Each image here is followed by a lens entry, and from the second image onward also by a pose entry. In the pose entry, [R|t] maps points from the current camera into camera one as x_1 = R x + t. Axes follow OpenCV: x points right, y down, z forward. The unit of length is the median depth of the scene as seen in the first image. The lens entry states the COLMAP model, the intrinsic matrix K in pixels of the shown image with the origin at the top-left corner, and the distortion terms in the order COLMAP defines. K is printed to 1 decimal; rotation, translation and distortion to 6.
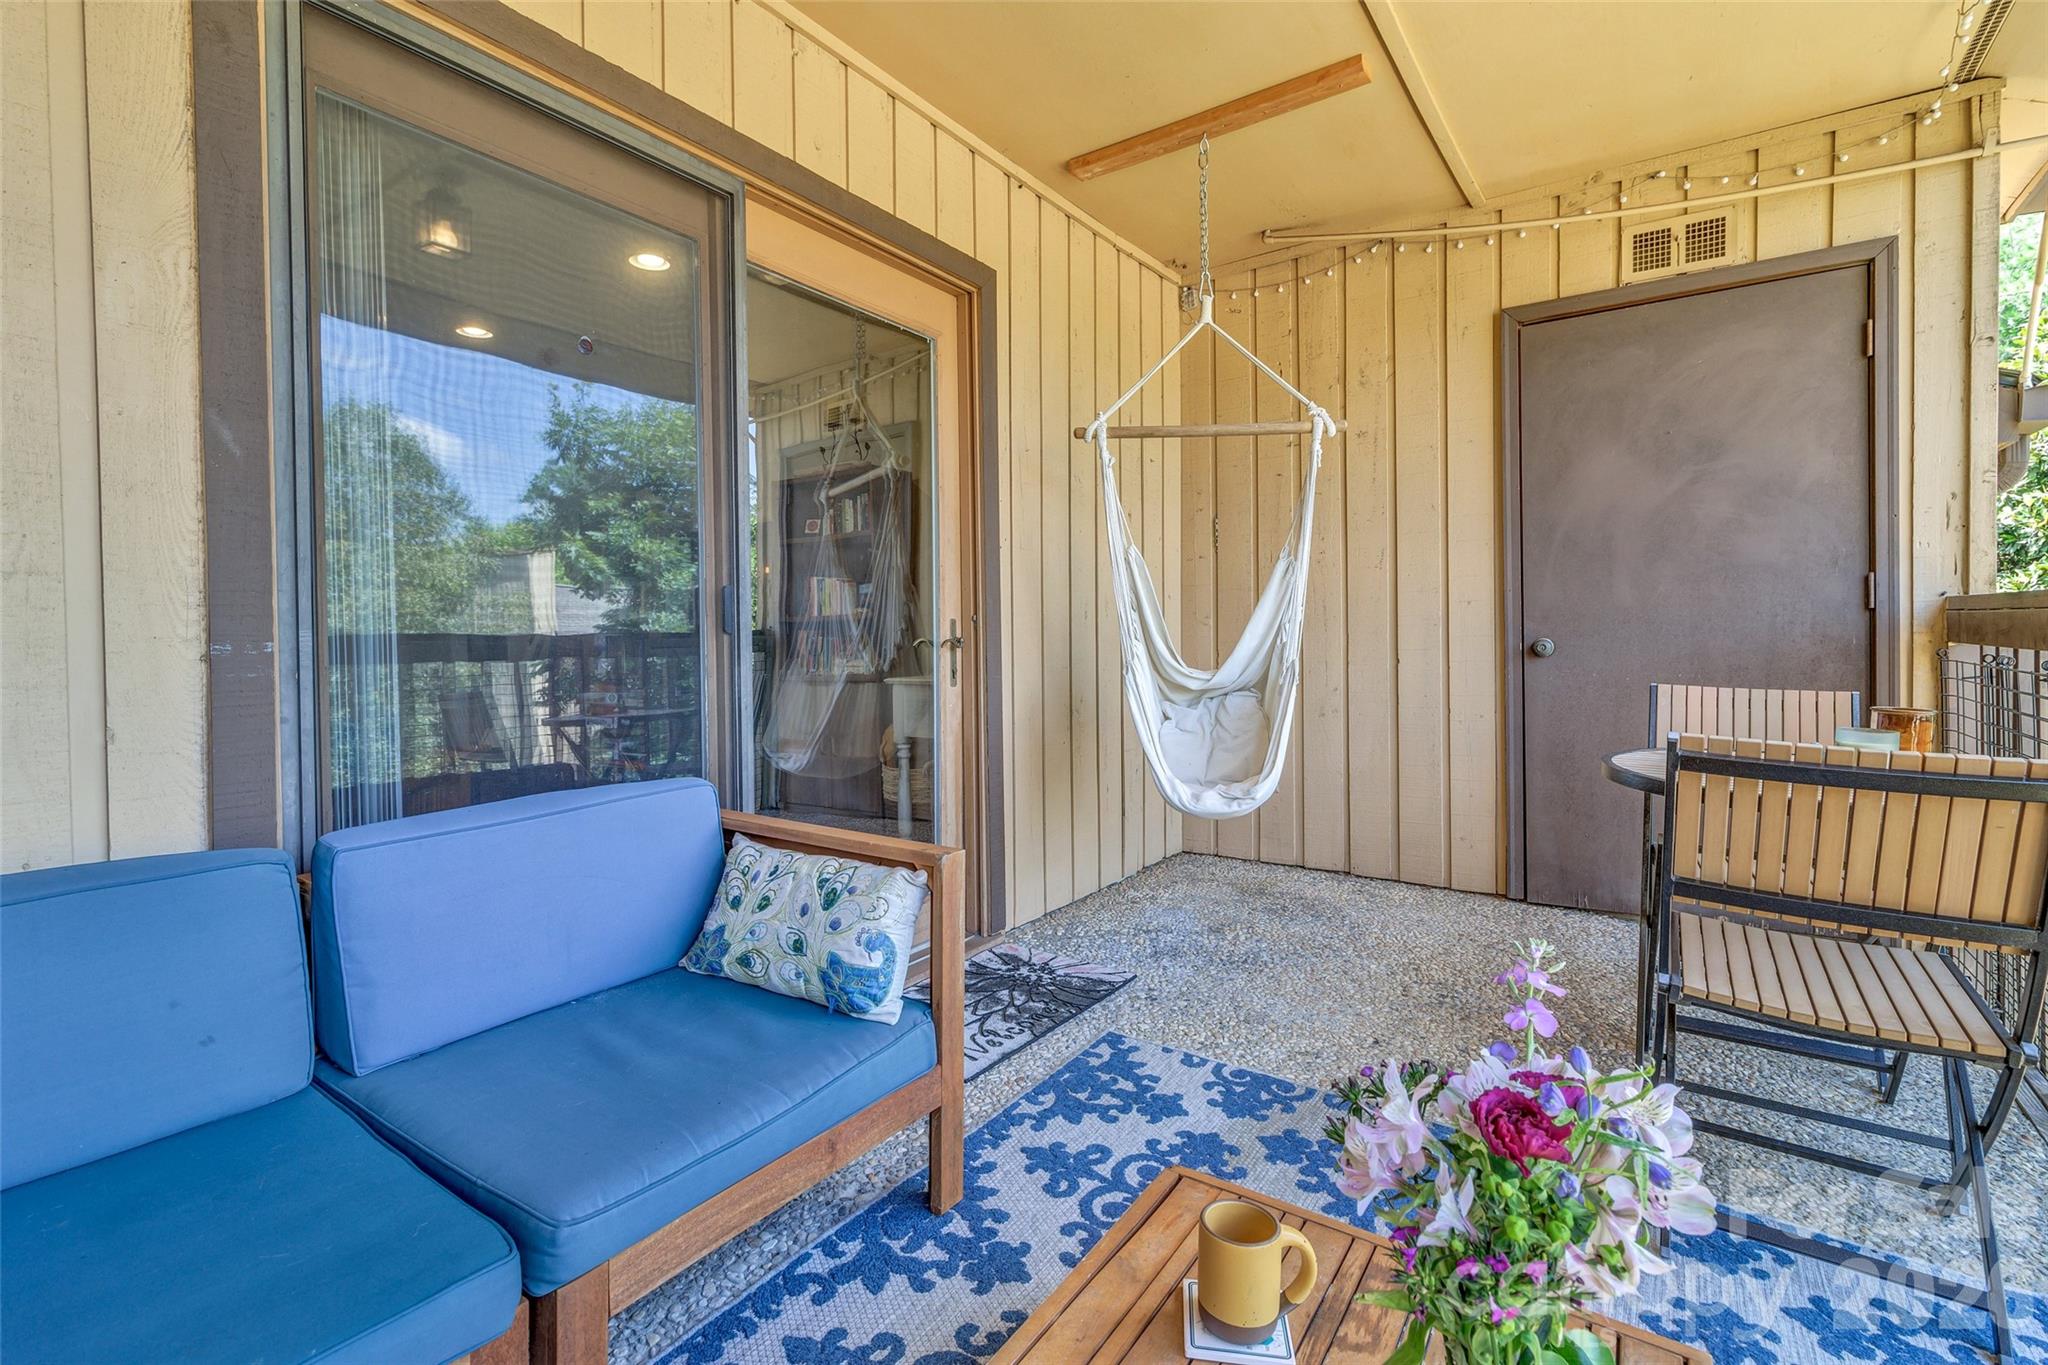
lens RADIAL K [[945.3, 0, 1032.5], [0, 945.3, 659.4], [0, 0, 1]] dist [0.004141, -0.000481]
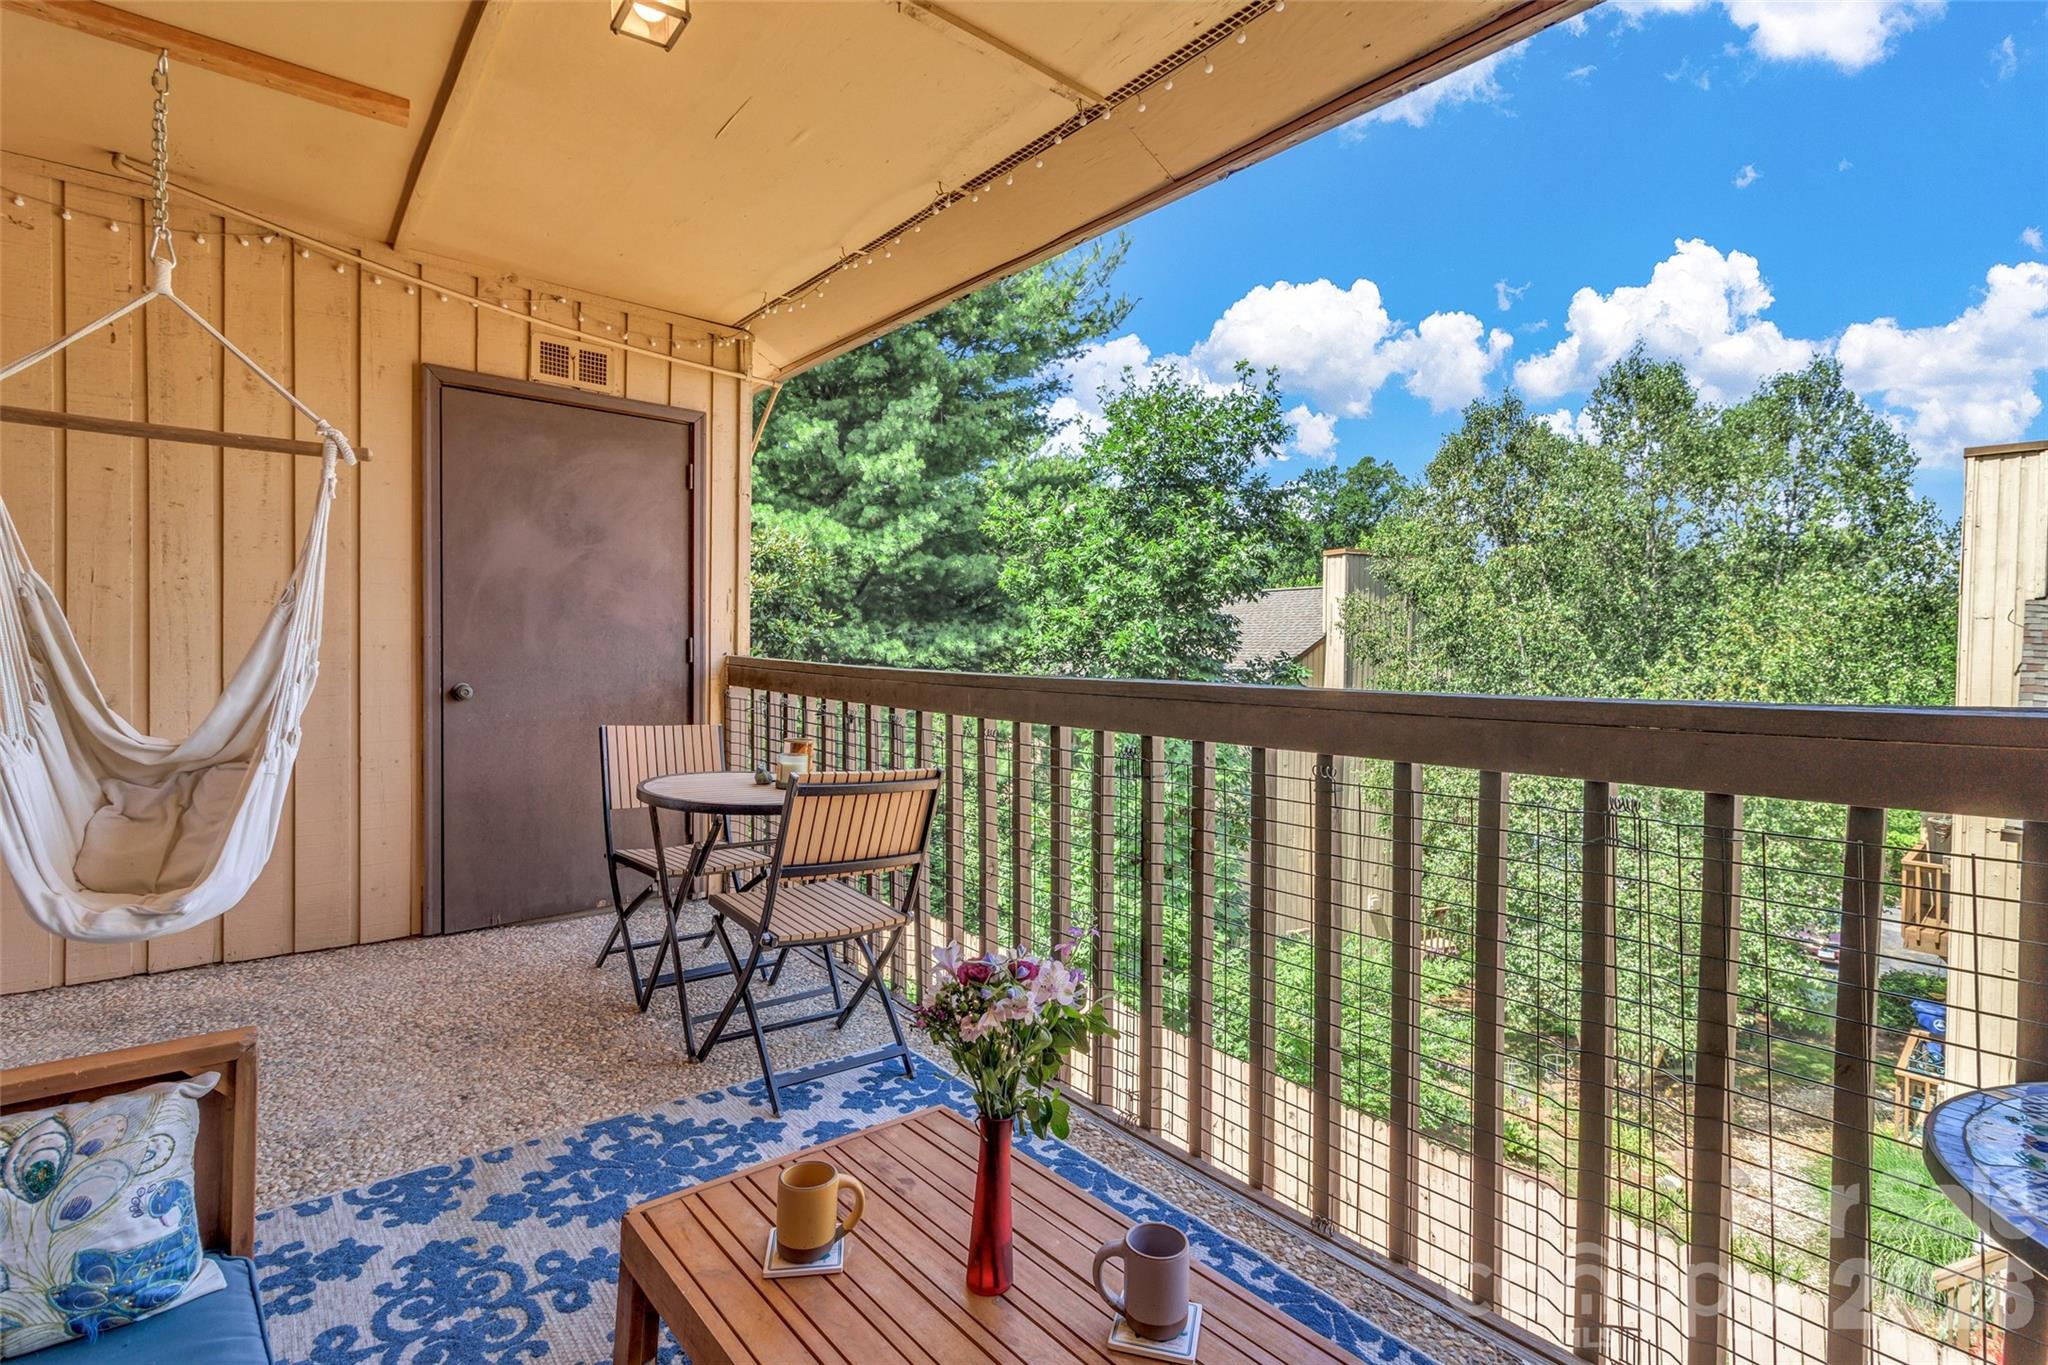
lens RADIAL K [[945.3, 0, 1032.5], [0, 945.3, 659.4], [0, 0, 1]] dist [0.004141, -0.000481]
pose [[0.264973, 0.002321, 0.964253, -0.356276], [0.000421, 0.999997, -0.002522, -0.051418], [-0.964256, 0.001074, 0.264972, 0.103266]]
